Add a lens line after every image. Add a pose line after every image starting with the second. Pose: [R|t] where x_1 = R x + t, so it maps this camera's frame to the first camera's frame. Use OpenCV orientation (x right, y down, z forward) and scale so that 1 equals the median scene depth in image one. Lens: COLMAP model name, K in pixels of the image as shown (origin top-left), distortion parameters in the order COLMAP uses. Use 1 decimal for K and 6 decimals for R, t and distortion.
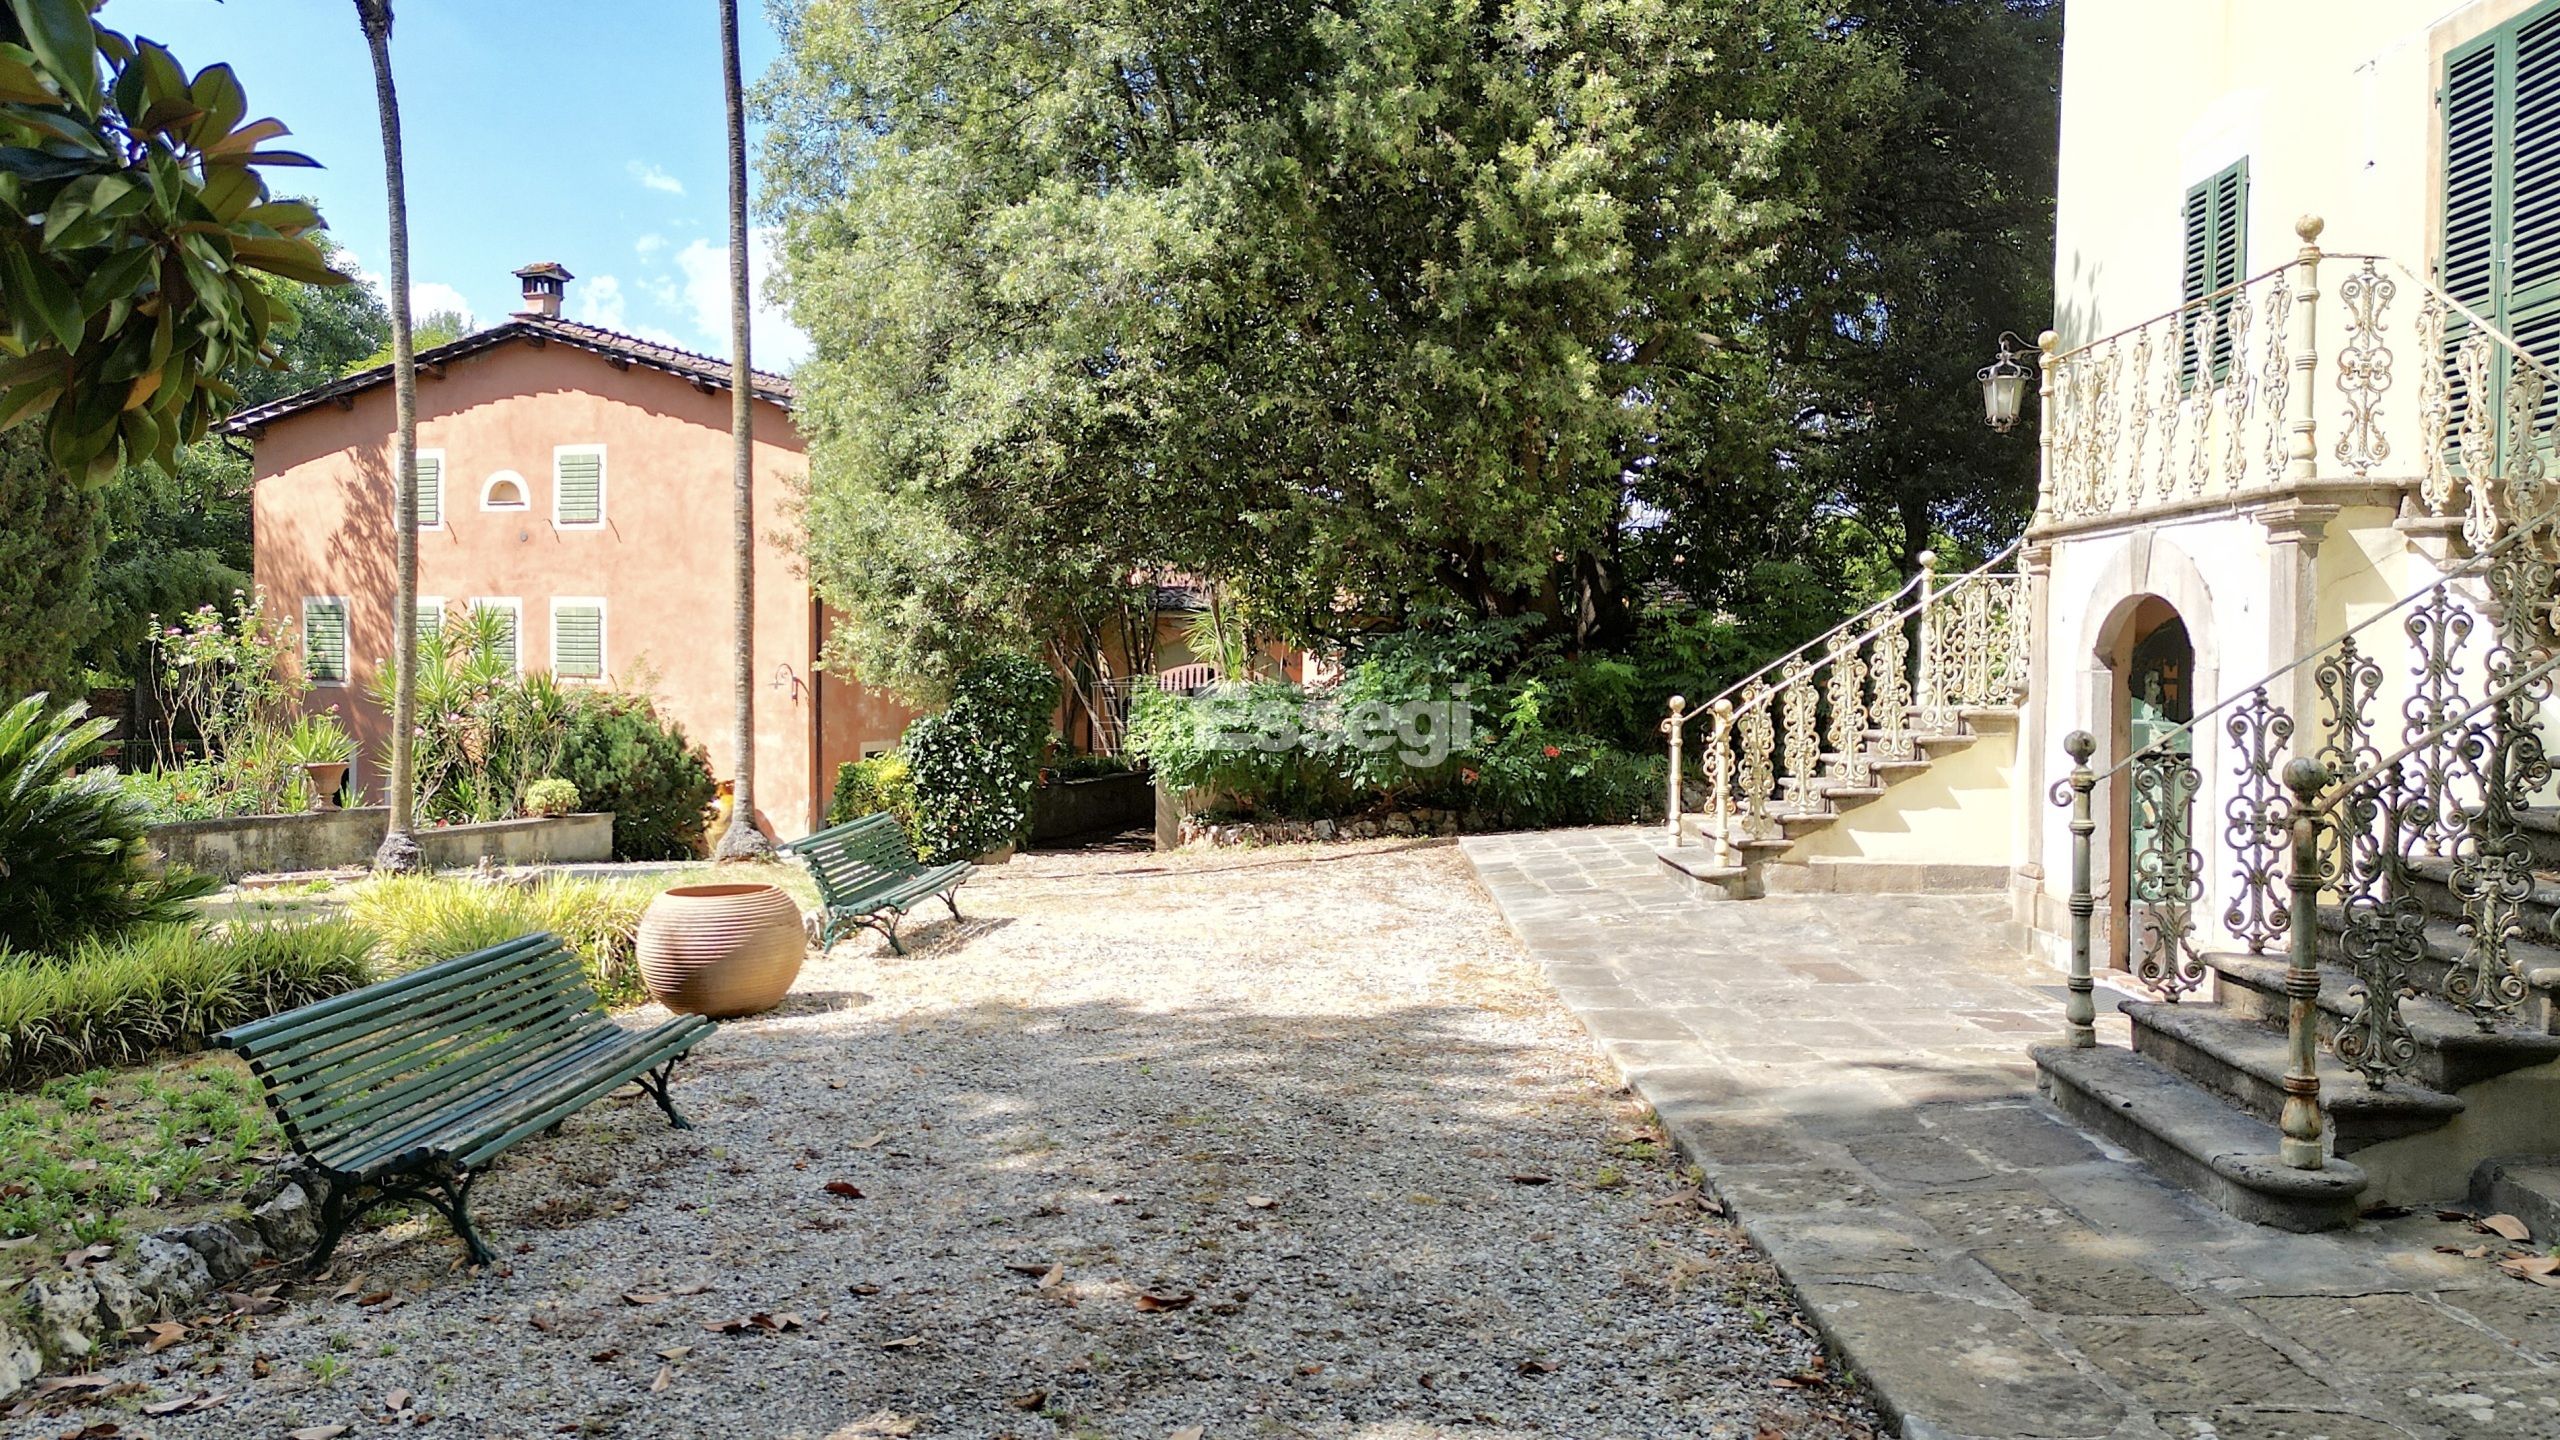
lens RADIAL K [[1913.2, 0, 1241.0], [0, 1913.2, 708.6], [0, 0, 1]] dist [0.060068, -0.000023]
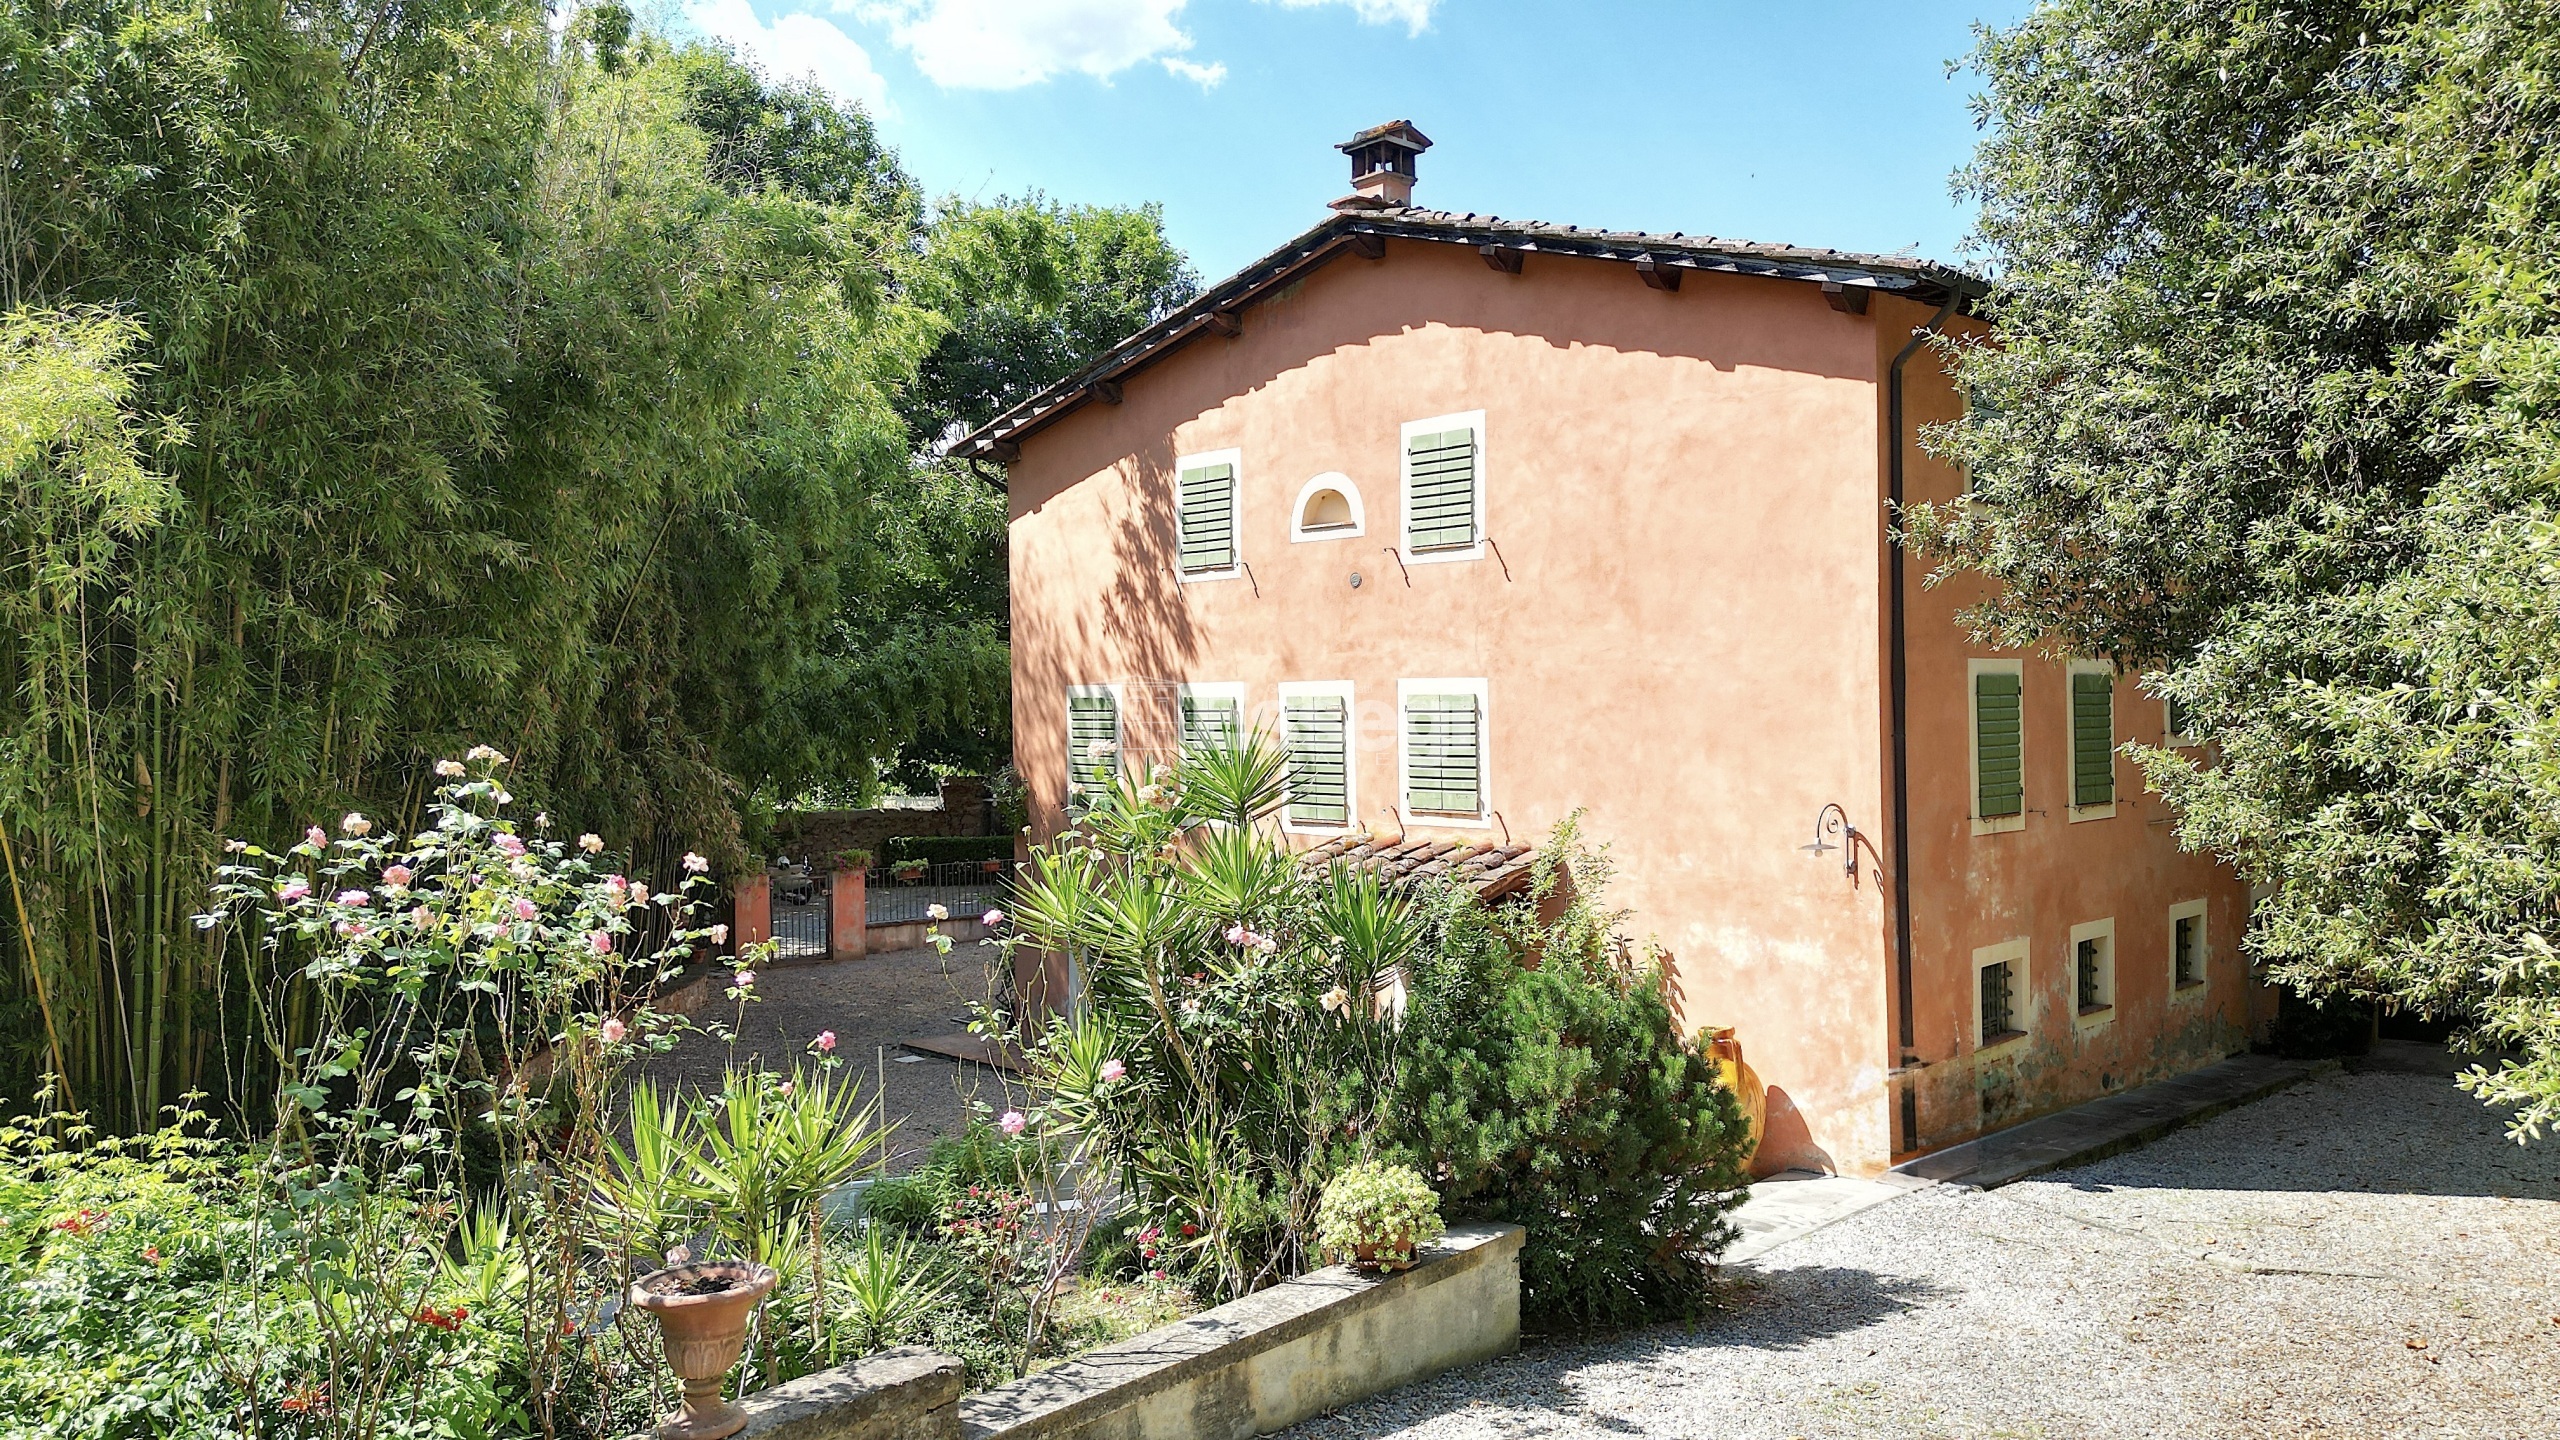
lens RADIAL K [[1913.2, 0, 1241.0], [0, 1913.2, 708.6], [0, 0, 1]] dist [0.060068, -0.000023]
pose [[0.903356, -0.021813, -0.428337, -0.151495], [0.013110, 0.999644, -0.023259, -0.036045], [0.428692, 0.015396, 0.903320, 0.452580]]
